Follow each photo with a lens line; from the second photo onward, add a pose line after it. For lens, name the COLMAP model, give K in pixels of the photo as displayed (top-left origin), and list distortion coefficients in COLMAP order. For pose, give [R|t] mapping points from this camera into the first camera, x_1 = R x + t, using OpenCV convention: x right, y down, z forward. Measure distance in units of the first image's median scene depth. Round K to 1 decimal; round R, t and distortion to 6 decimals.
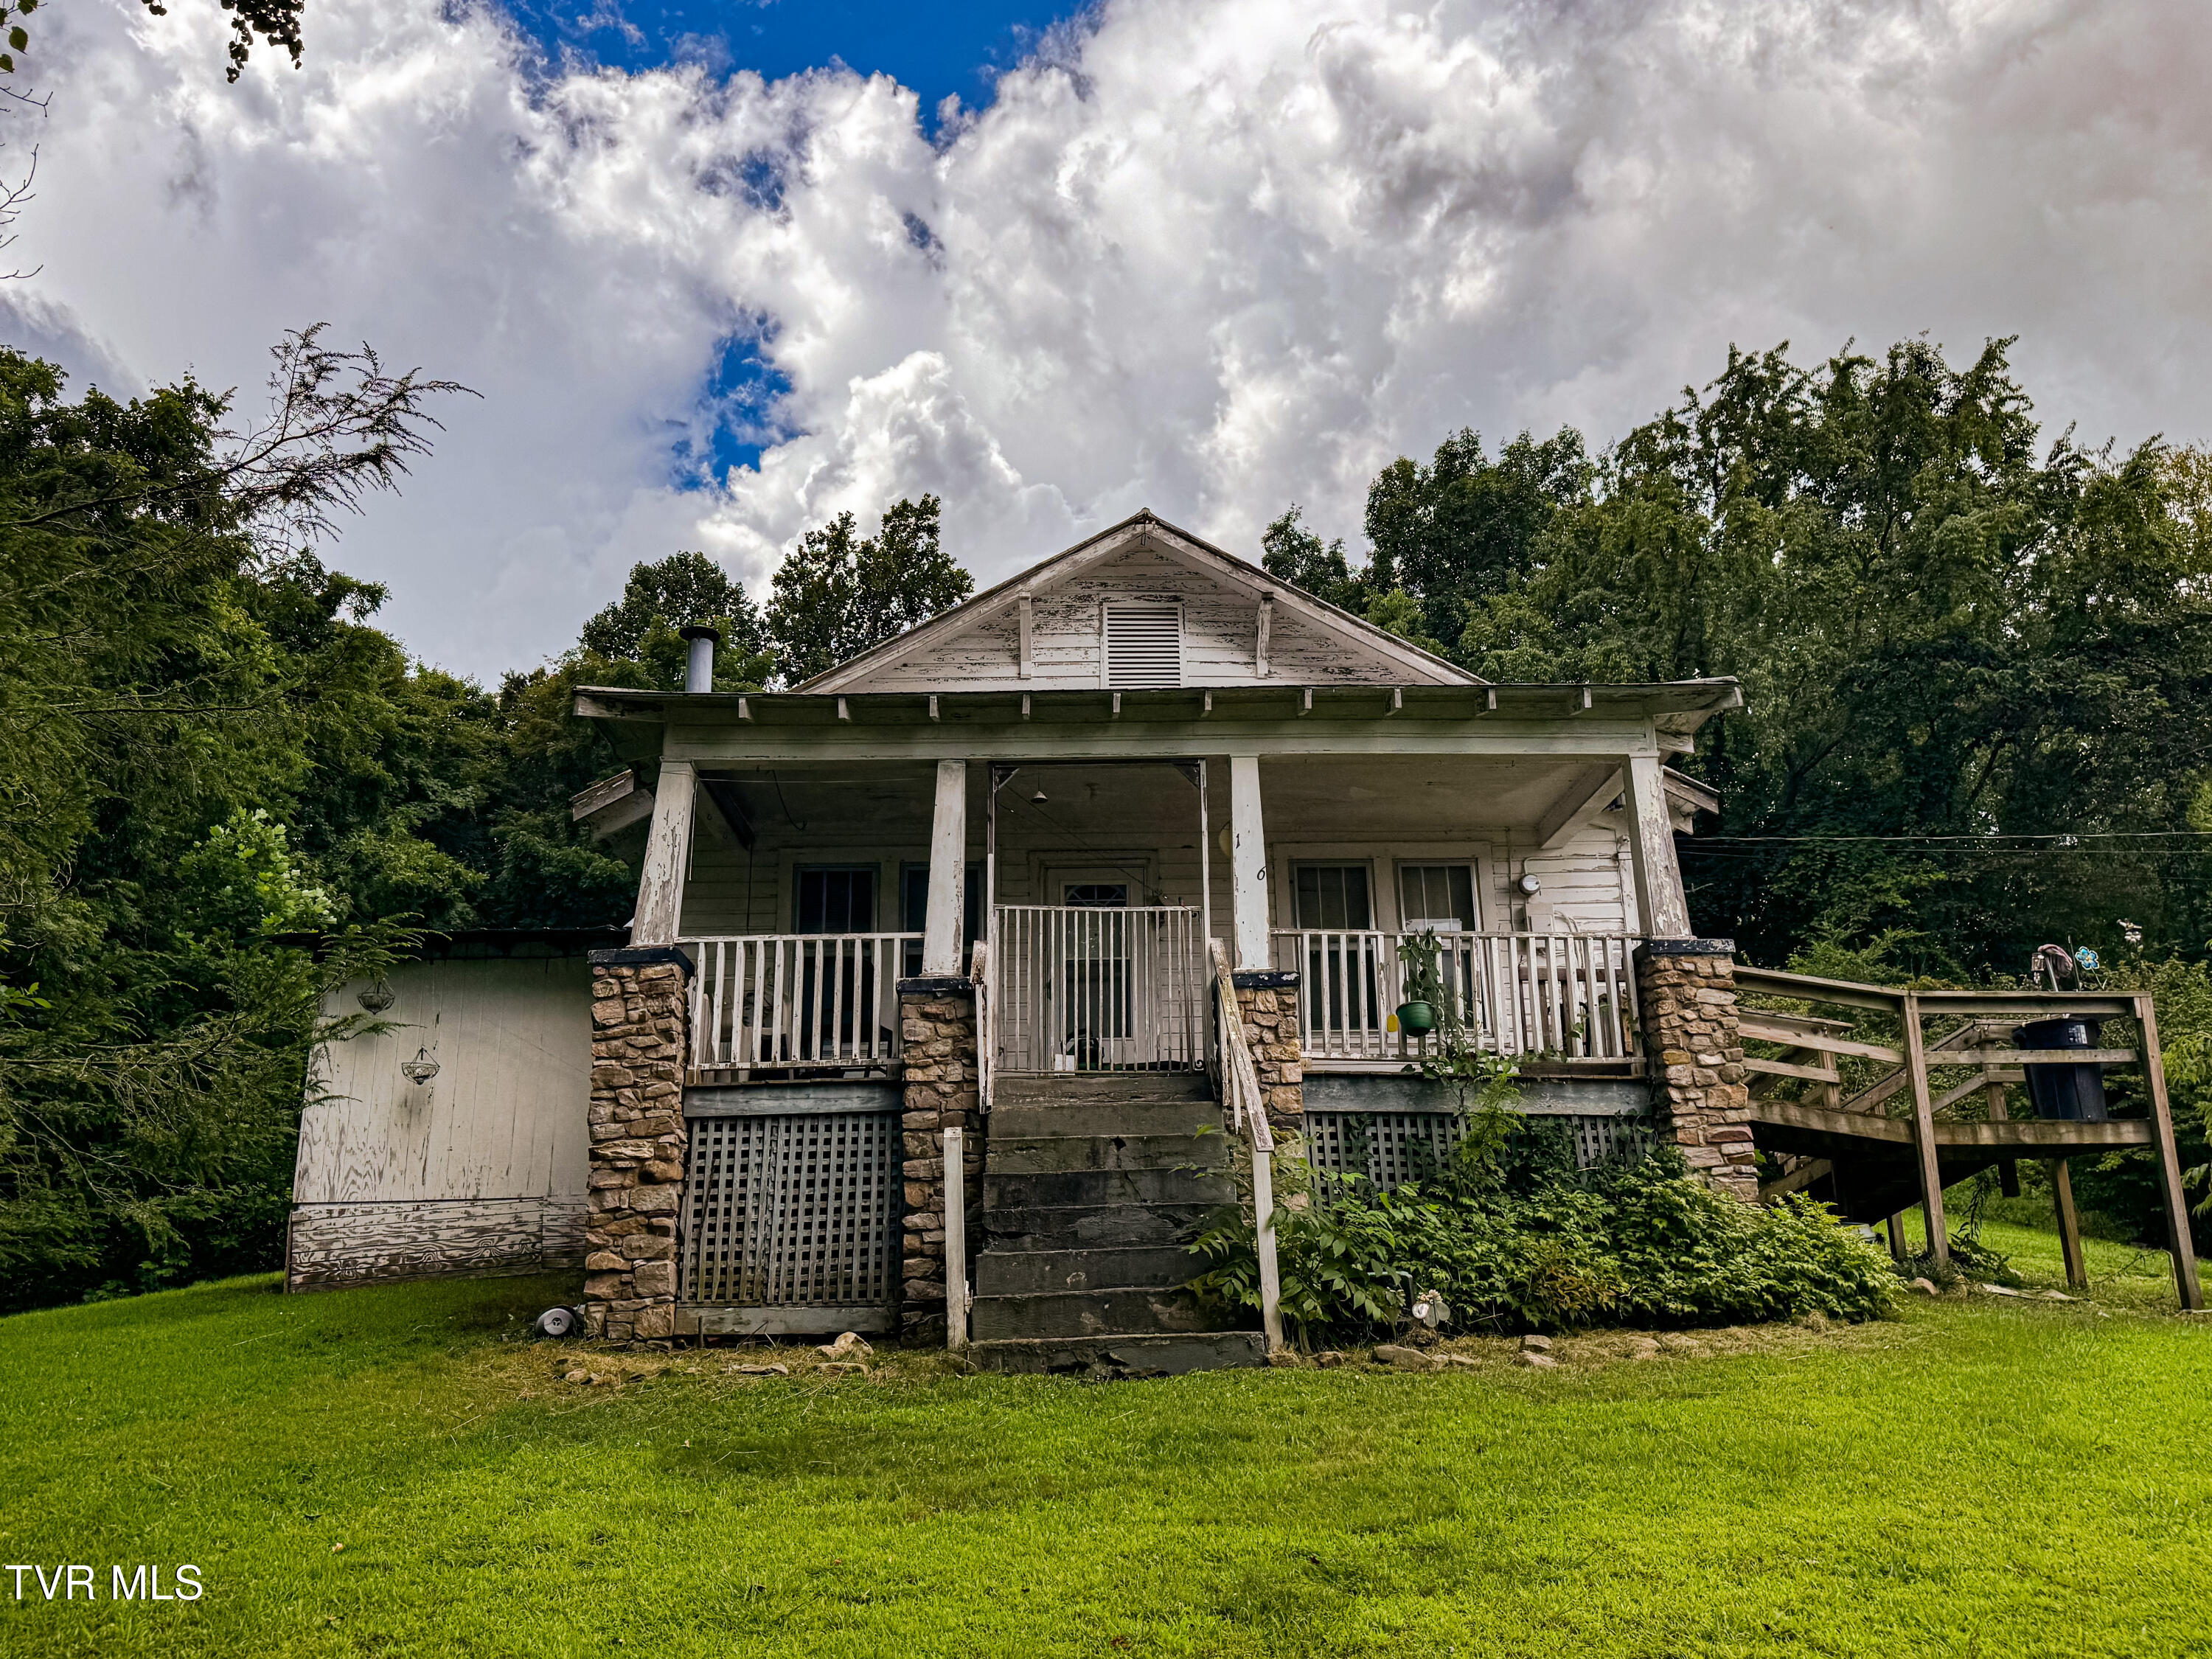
lens RADIAL K [[1491.1, 0, 1104.9], [0, 1491.1, 831.2], [0, 0, 1]] dist [0.129153, -0.188573]
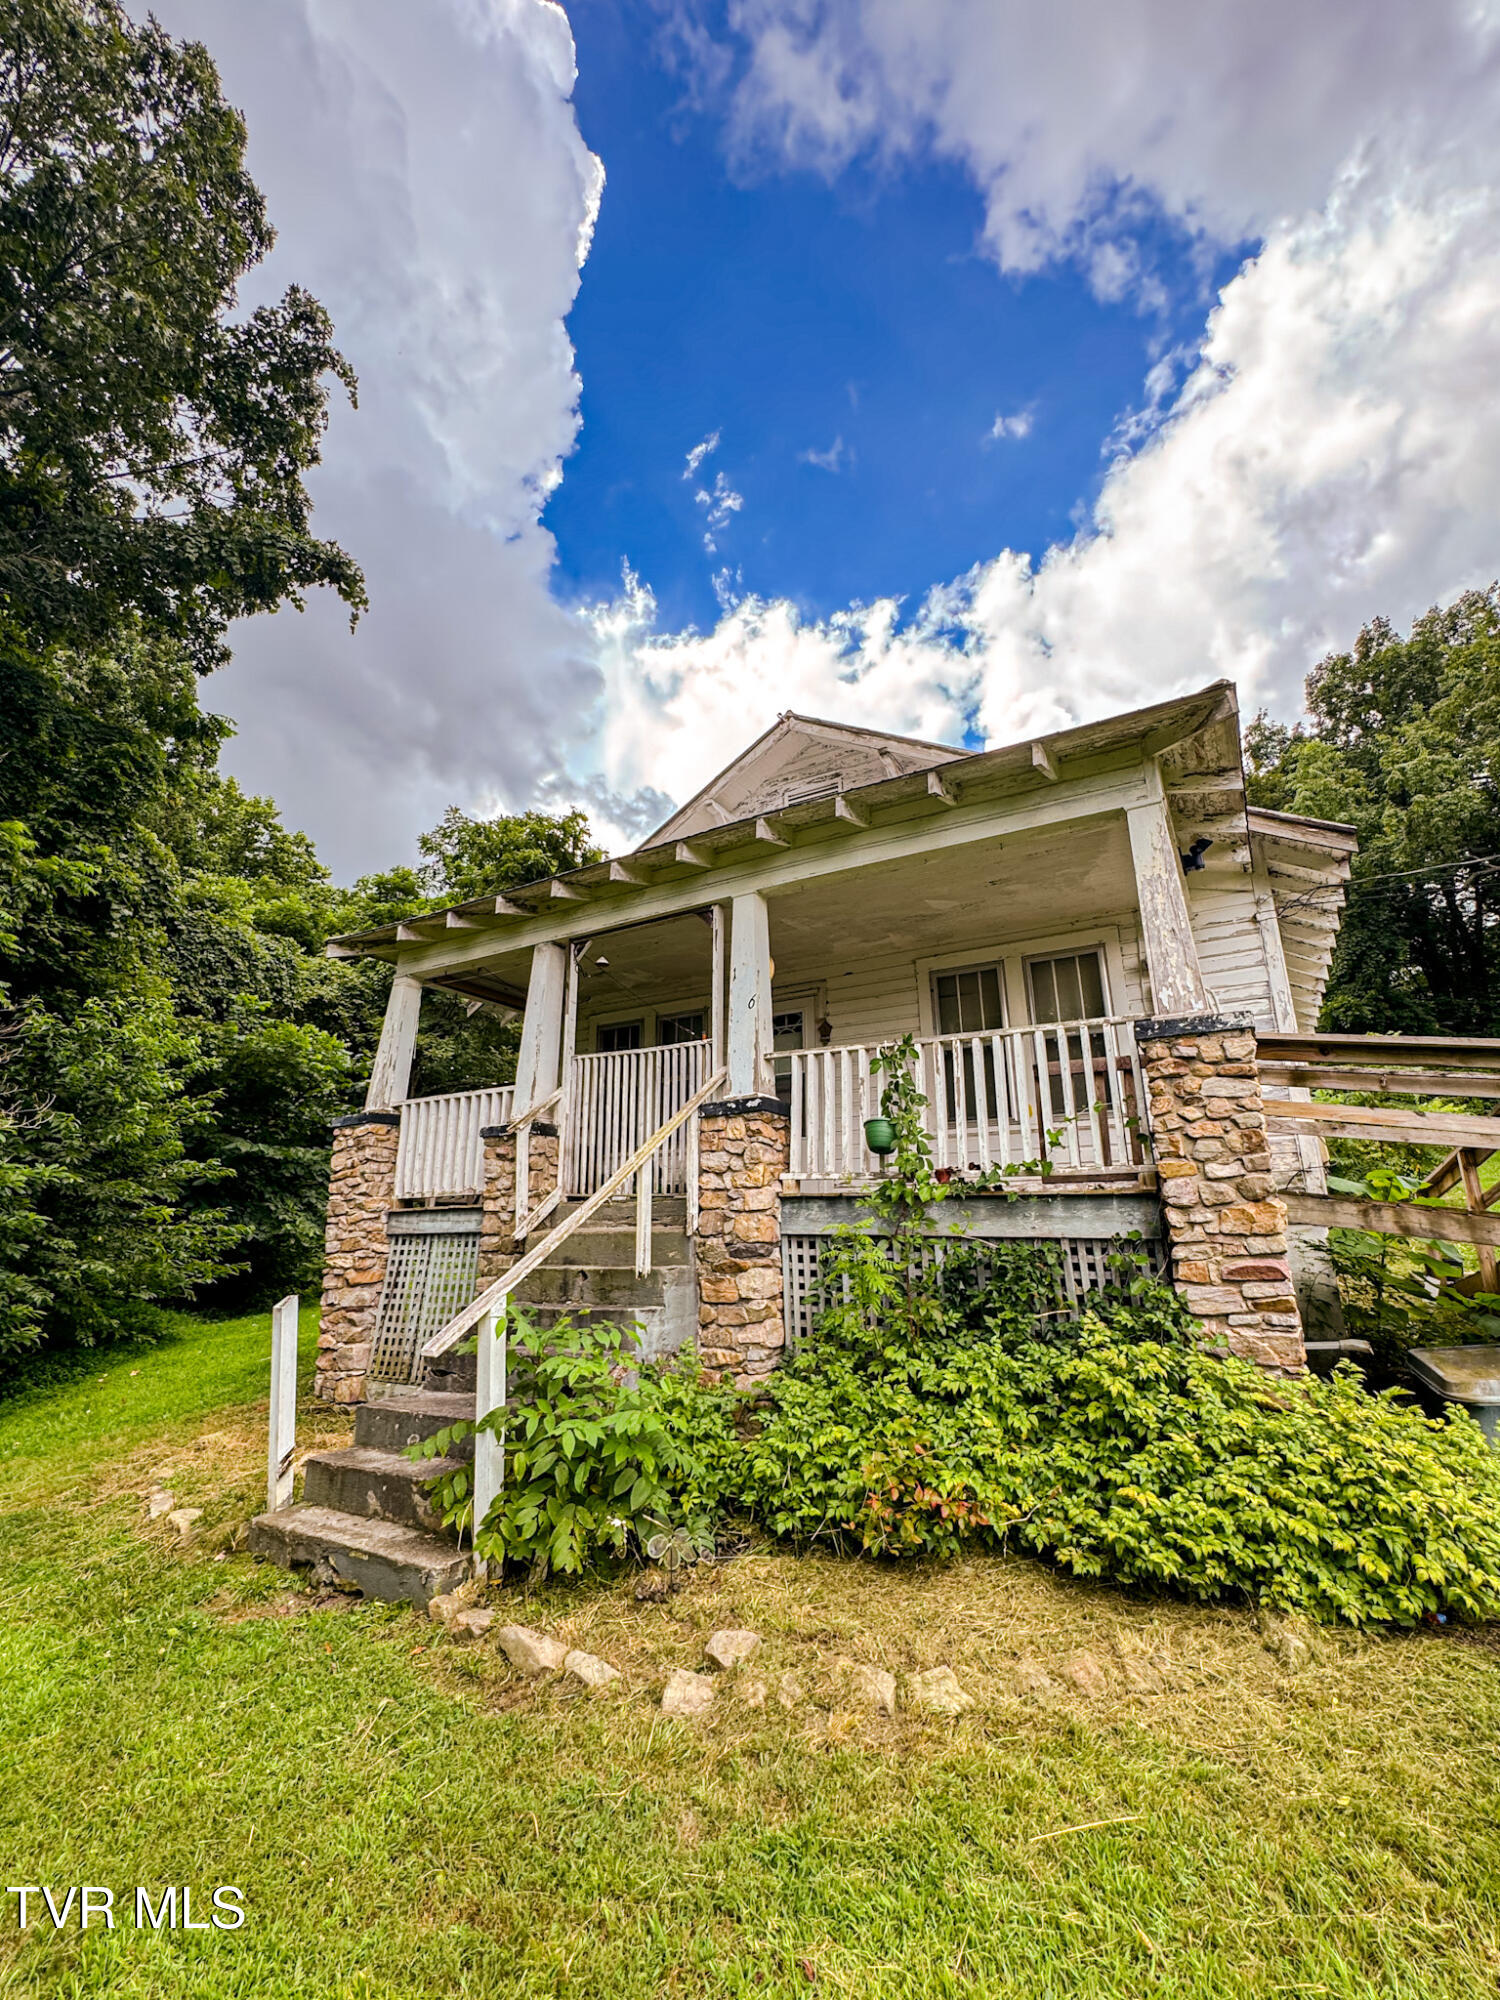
lens RADIAL K [[801.2, 0, 750.0], [0, 801.2, 996.8], [0, 0, 1]] dist [-0.003079, -0.000167]
pose [[0.870057, -0.135482, -0.473968, 0.389174], [0.148606, 0.988847, -0.009864, 0.031230], [0.470019, -0.061852, 0.880487, 0.526827]]
